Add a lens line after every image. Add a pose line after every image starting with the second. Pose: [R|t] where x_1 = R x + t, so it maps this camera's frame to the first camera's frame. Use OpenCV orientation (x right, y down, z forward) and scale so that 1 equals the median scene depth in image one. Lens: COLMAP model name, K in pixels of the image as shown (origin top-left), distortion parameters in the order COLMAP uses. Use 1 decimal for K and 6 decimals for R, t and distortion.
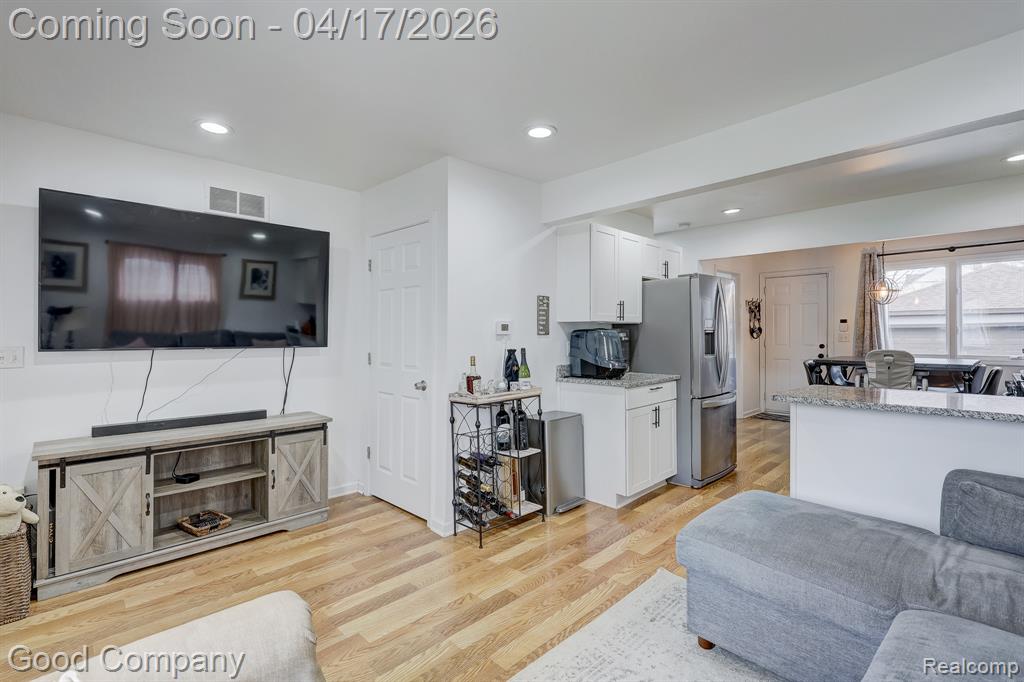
lens RADIAL K [[471.6, 0, 491.0], [0, 471.6, 330.9], [0, 0, 1]] dist [-0.000450, -0.000142]
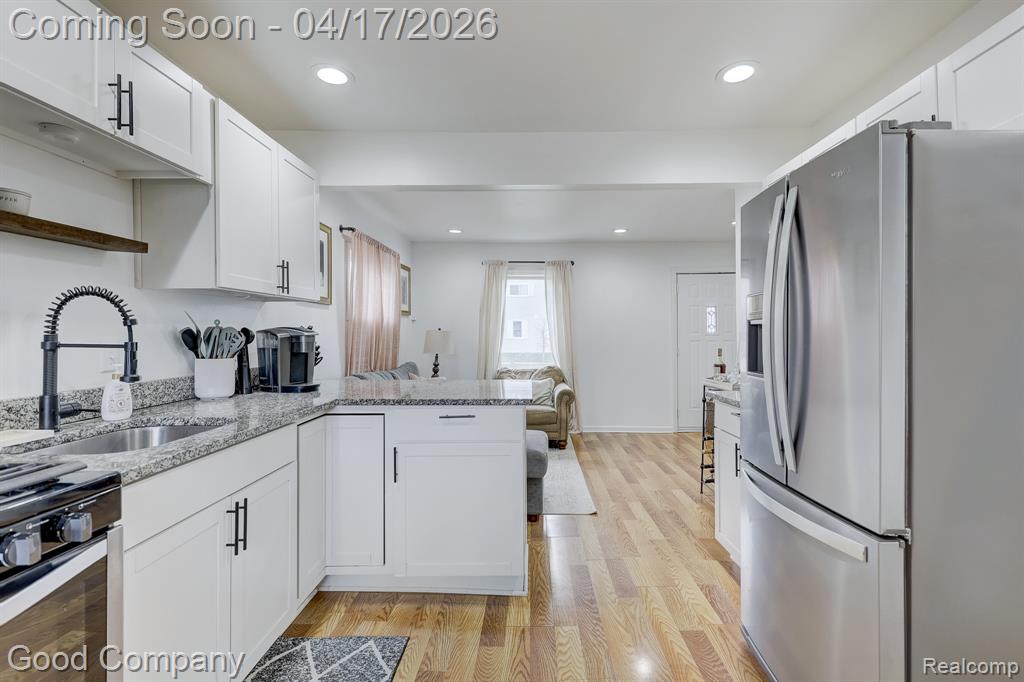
lens RADIAL K [[472.8, 0, 533.5], [0, 472.8, 333.8], [0, 0, 1]] dist [0.003918, 0.000587]
pose [[-0.680366, 0.003085, -0.732866, 0.783139], [0.011718, 0.999909, -0.006670, 0.011514], [0.732779, -0.013126, -0.680340, 0.966106]]
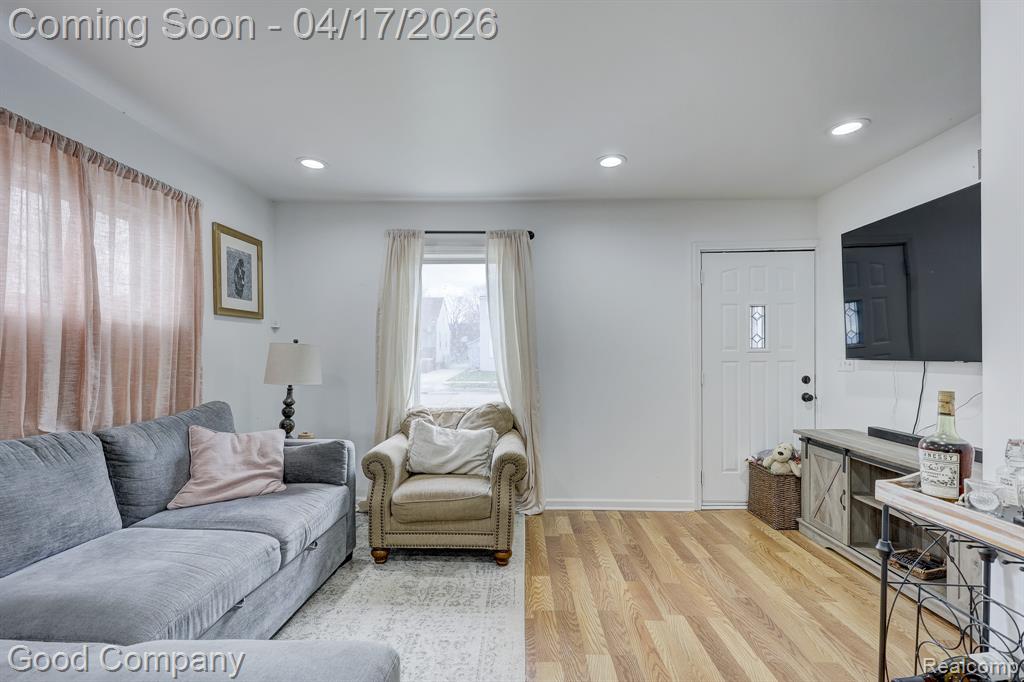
lens RADIAL K [[433.2, 0, 508.9], [0, 433.2, 356.8], [0, 0, 1]] dist [-0.000131, 0.000022]
pose [[-0.700631, 0.008904, -0.713469, 0.299244], [0.010290, 0.999944, 0.002374, 0.013234], [0.713450, -0.005678, -0.700683, 0.642018]]
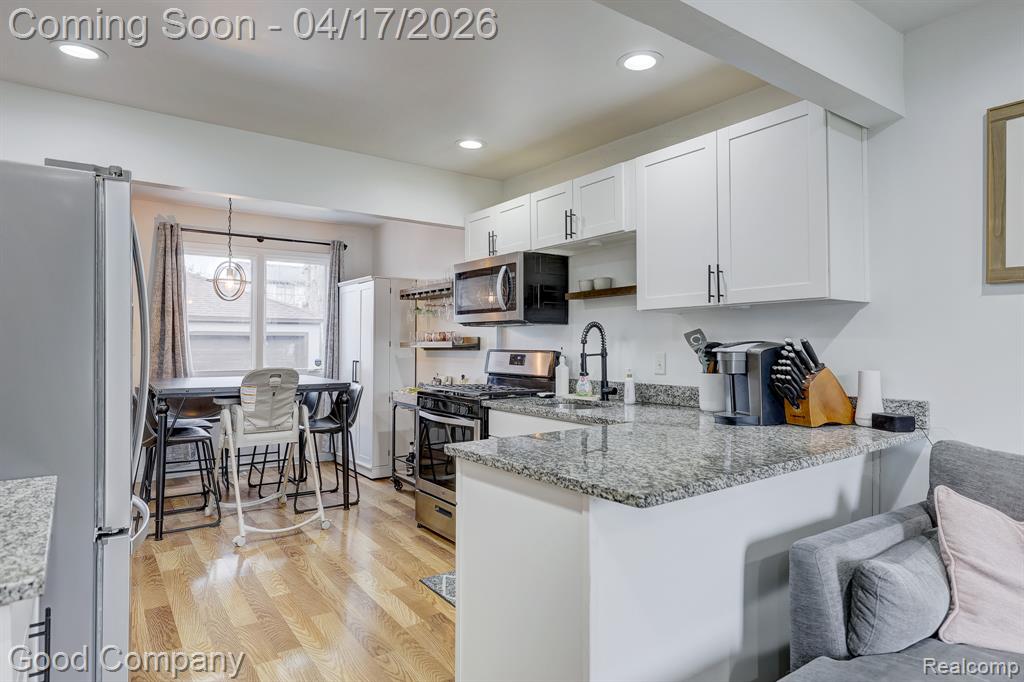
lens RADIAL K [[593.5, 0, 509.8], [0, 593.5, 338.7], [0, 0, 1]] dist [0.001789, -0.000354]
pose [[0.130098, 0.011141, 0.991439, 0.037854], [-0.011835, 0.999883, -0.009682, 0.002700], [-0.991431, -0.010474, 0.130214, 0.546442]]
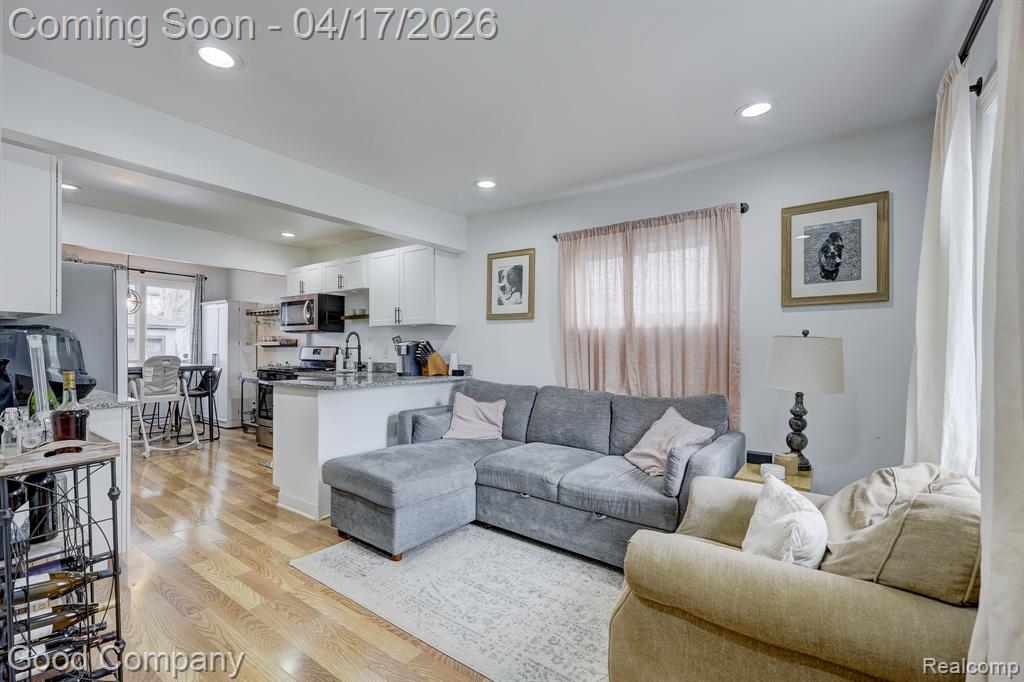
lens RADIAL K [[479.7, 0, 475.6], [0, 479.7, 353.5], [0, 0, 1]] dist [0.001830, 0.000339]
pose [[-0.136163, -0.008772, 0.990648, -0.412317], [-0.016381, 0.999844, 0.006601, 0.014465], [-0.990551, -0.015329, -0.136286, 0.406658]]
